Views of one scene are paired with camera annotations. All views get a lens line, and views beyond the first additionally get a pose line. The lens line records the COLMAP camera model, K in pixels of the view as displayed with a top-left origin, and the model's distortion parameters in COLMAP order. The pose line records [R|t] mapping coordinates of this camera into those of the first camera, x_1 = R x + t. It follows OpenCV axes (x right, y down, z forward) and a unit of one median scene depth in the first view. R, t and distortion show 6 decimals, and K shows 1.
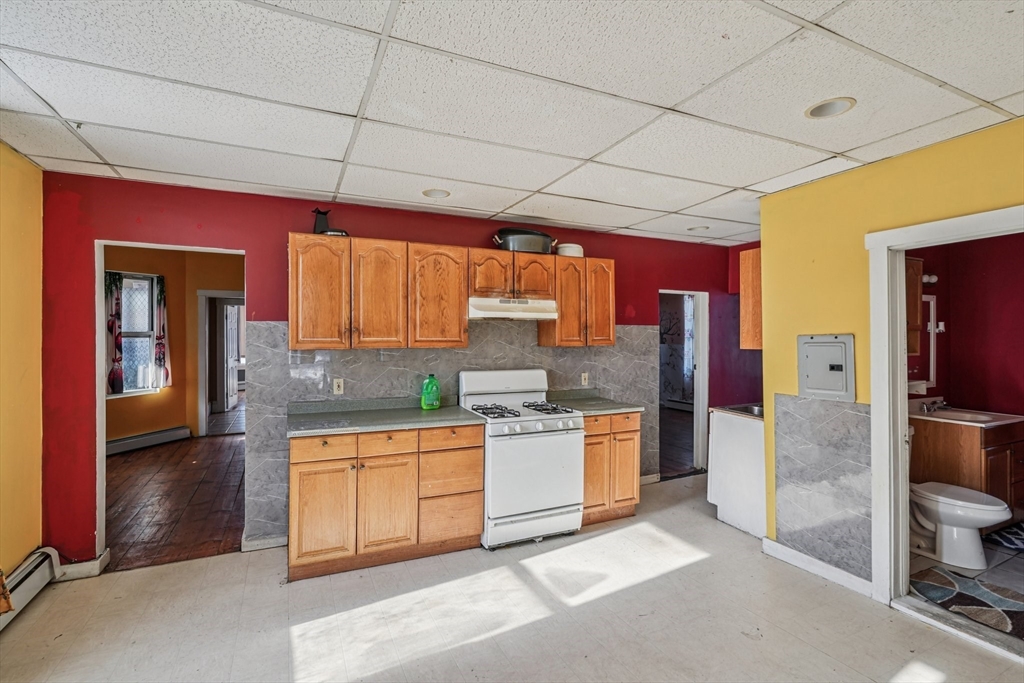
lens RADIAL K [[467.9, 0, 508.5], [0, 467.9, 330.9], [0, 0, 1]] dist [-0.008490, -0.000335]
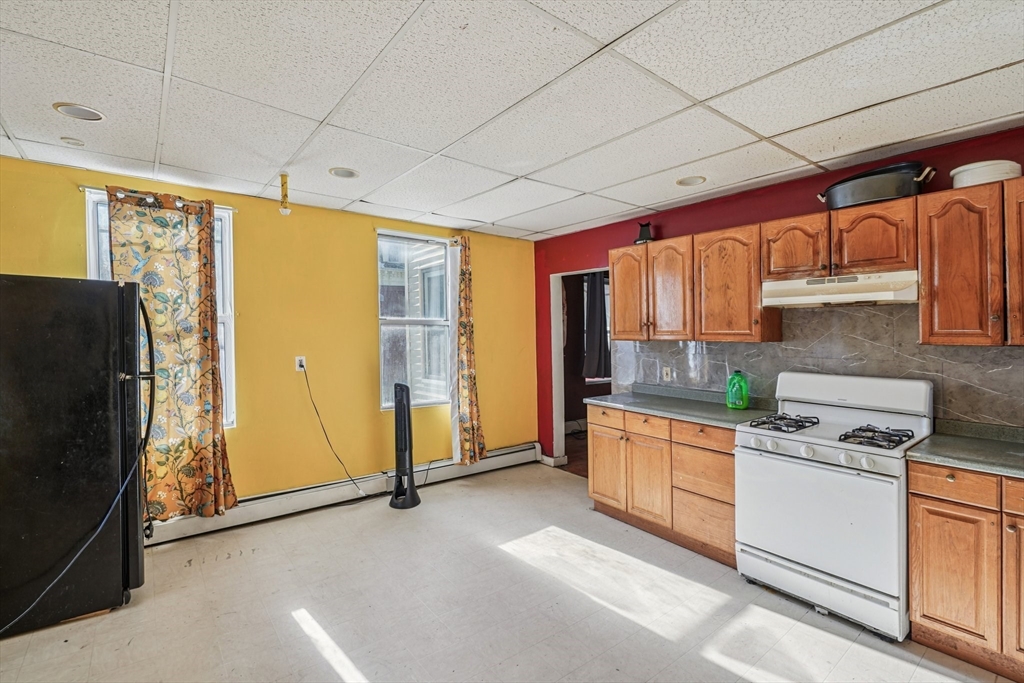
lens RADIAL K [[467.9, 0, 506.2], [0, 467.9, 343.2], [0, 0, 1]] dist [-0.008490, -0.000335]
pose [[0.215341, 0.023070, -0.976266, 0.668930], [0.011149, 0.999598, 0.026081, 0.010753], [0.976475, -0.016501, 0.214998, 0.388239]]
